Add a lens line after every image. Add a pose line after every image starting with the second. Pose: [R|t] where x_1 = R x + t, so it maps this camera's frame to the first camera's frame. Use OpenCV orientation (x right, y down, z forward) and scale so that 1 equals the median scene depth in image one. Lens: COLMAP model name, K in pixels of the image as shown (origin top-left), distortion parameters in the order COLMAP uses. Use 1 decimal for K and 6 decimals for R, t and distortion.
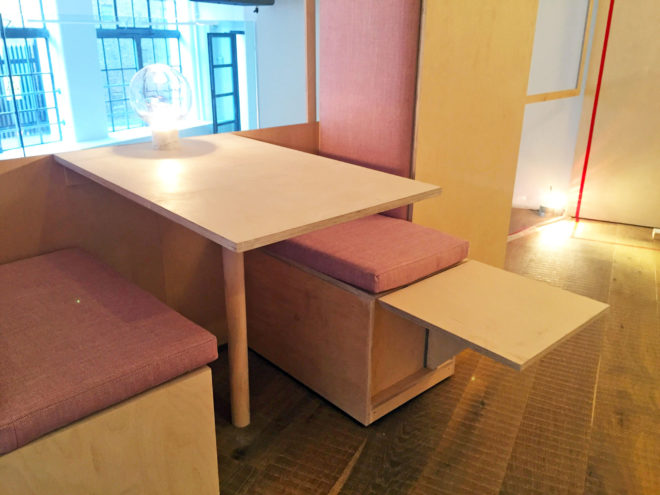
lens RADIAL K [[568.7, 0, 330.0], [0, 568.7, 247.5], [0, 0, 1]] dist [0.061154, -0.092019]
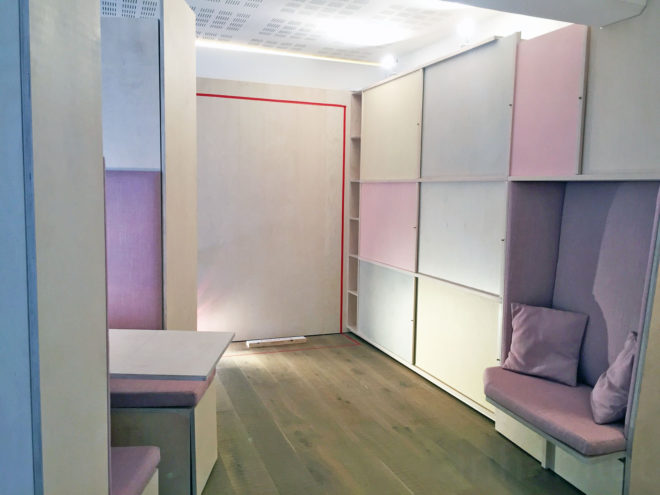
lens RADIAL K [[568.7, 0, 330.0], [0, 568.7, 247.5], [0, 0, 1]] dist [0.061154, -0.092019]
pose [[0.669579, -0.069050, 0.739525, -0.359792], [0.242363, 0.961481, -0.129666, -0.020686], [-0.702086, 0.266056, 0.660522, -0.201361]]
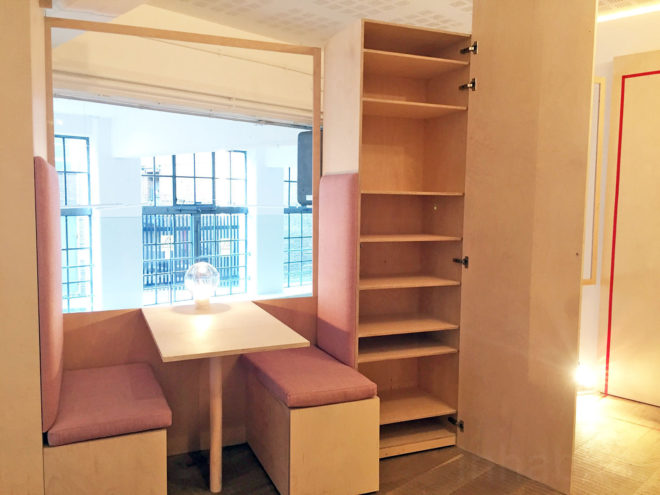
lens RADIAL K [[568.7, 0, 330.0], [0, 568.7, 247.5], [0, 0, 1]] dist [0.061154, -0.092019]
pose [[0.943102, 0.029869, -0.331158, 0.305495], [-0.118313, 0.960920, -0.250270, 0.016159], [0.310741, 0.275211, 0.909780, -0.234498]]
